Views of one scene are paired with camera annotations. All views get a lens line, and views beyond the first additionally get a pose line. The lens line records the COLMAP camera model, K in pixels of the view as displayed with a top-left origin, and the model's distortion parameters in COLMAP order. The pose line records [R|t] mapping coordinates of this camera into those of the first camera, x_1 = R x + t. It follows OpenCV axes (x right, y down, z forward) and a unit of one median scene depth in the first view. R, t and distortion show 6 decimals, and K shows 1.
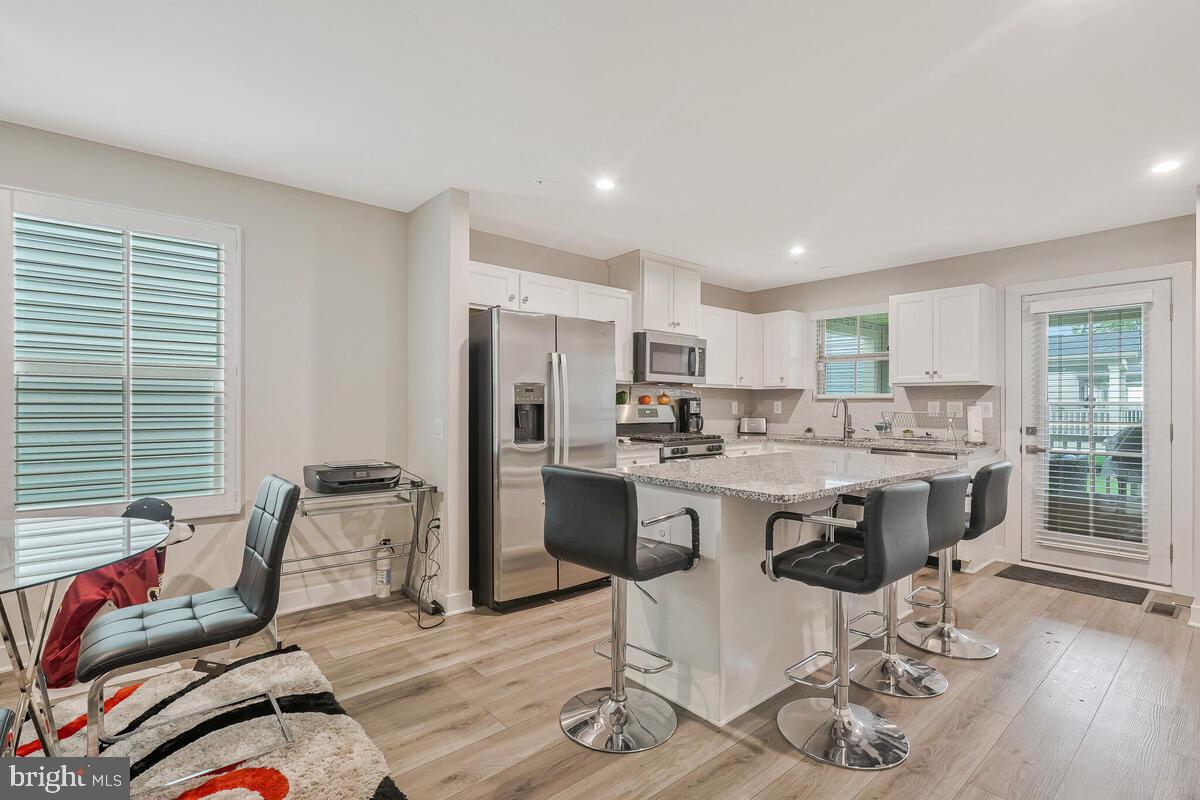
lens RADIAL K [[573.1, 0, 600.0], [0, 573.1, 400.0], [0, 0, 1]] dist [0.011516, 0.000313]
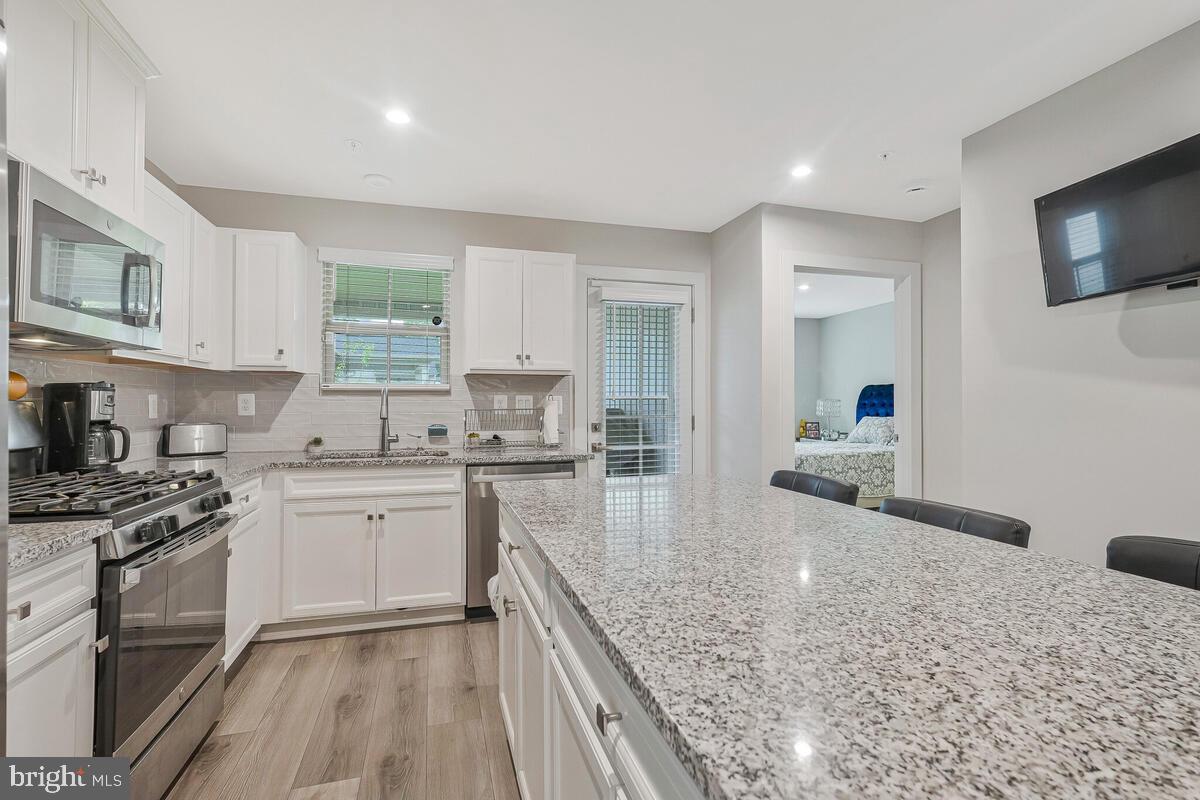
lens RADIAL K [[573.1, 0, 600.0], [0, 573.1, 400.0], [0, 0, 1]] dist [0.011516, 0.000313]
pose [[0.421944, -0.002085, 0.906619, -0.058539], [-0.006528, 0.999964, 0.005338, 0.004101], [-0.906598, -0.008171, 0.421916, 0.504044]]
